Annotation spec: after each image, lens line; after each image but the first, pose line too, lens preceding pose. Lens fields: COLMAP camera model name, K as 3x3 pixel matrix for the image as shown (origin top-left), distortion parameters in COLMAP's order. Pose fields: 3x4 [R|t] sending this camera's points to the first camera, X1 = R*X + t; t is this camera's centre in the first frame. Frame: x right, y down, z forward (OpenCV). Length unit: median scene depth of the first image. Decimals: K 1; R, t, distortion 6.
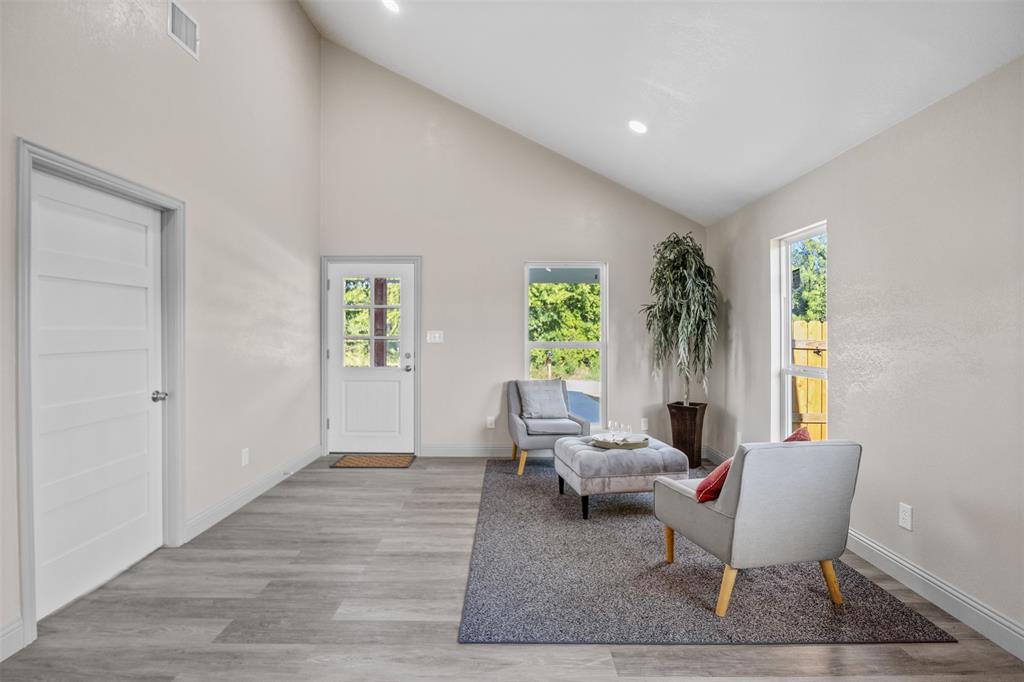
lens RADIAL K [[499.1, 0, 513.3], [0, 499.1, 336.4], [0, 0, 1]] dist [-0.017455, -0.000304]
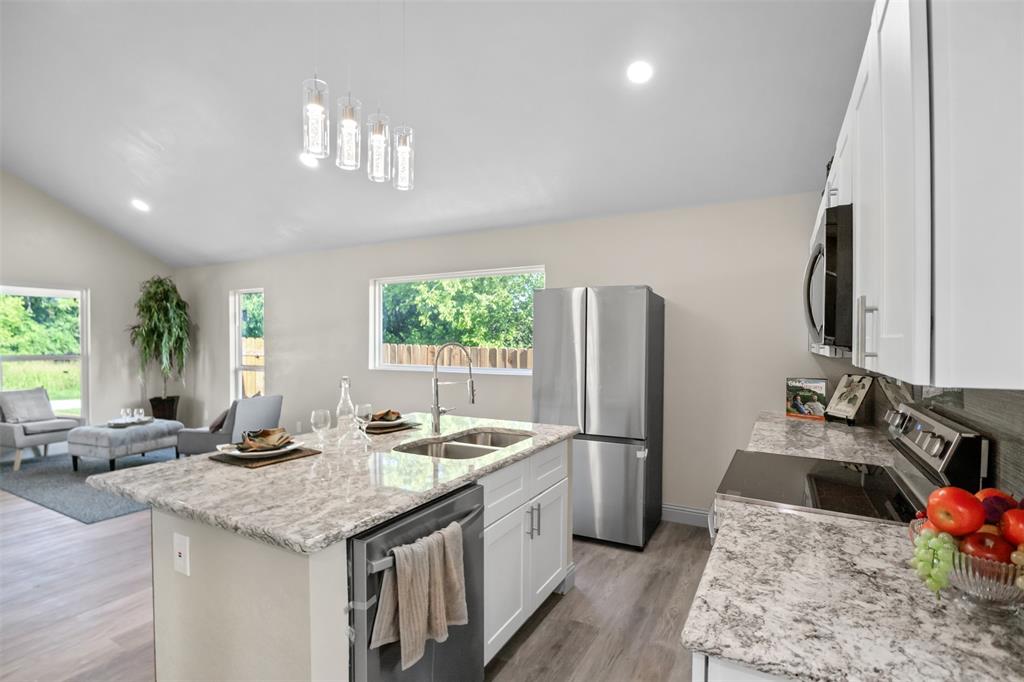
lens RADIAL K [[499.1, 0, 513.3], [0, 499.1, 336.4], [0, 0, 1]] dist [-0.017455, -0.000304]
pose [[0.480886, 0.004109, 0.876773, -0.427100], [0.005007, 0.999960, -0.007432, -0.021165], [-0.876769, 0.007964, 0.480846, -0.561726]]
